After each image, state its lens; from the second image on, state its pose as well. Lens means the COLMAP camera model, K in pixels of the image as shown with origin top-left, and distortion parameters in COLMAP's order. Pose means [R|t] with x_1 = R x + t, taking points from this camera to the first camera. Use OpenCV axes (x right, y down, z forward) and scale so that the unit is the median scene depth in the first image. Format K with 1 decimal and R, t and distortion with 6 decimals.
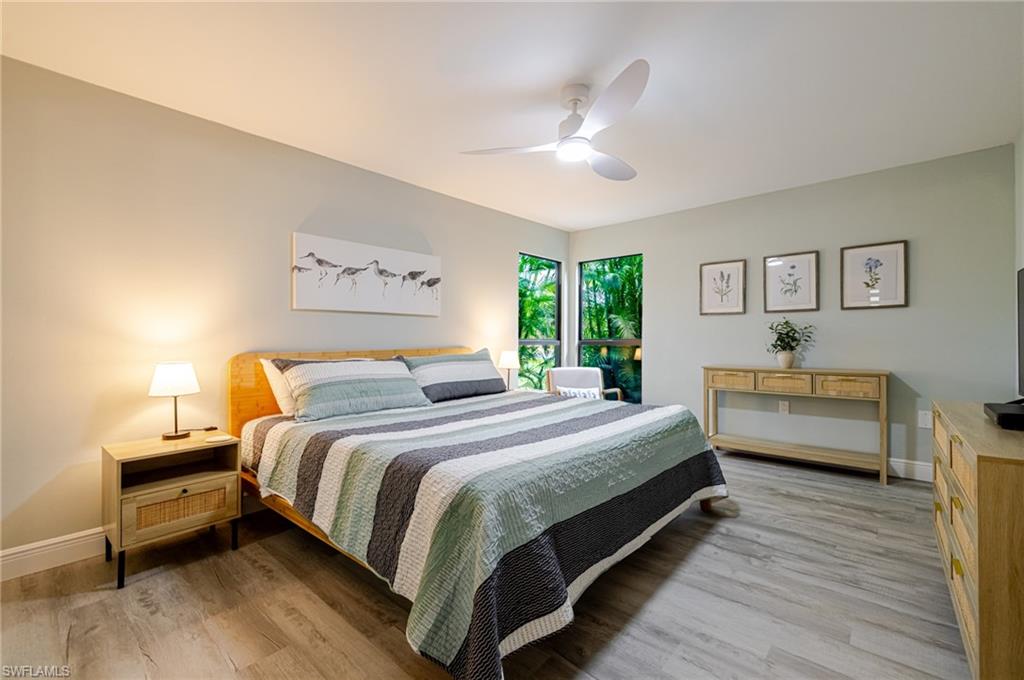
lens RADIAL K [[438.5, 0, 507.9], [0, 438.5, 335.8], [0, 0, 1]] dist [0.001053, -0.000388]
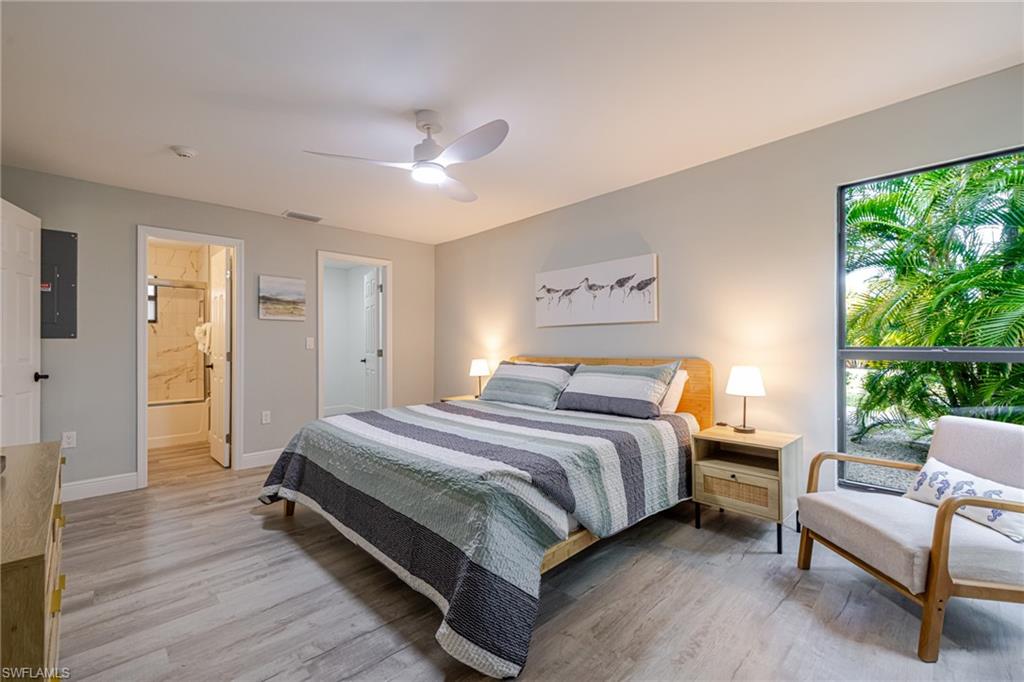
lens RADIAL K [[438.5, 0, 512.9], [0, 438.5, 342.4], [0, 0, 1]] dist [0.001053, -0.000388]
pose [[-0.082577, -0.006680, -0.996562, 0.752554], [0.011573, 0.999904, -0.007661, -0.001136], [0.996517, -0.012166, -0.082492, 0.825319]]
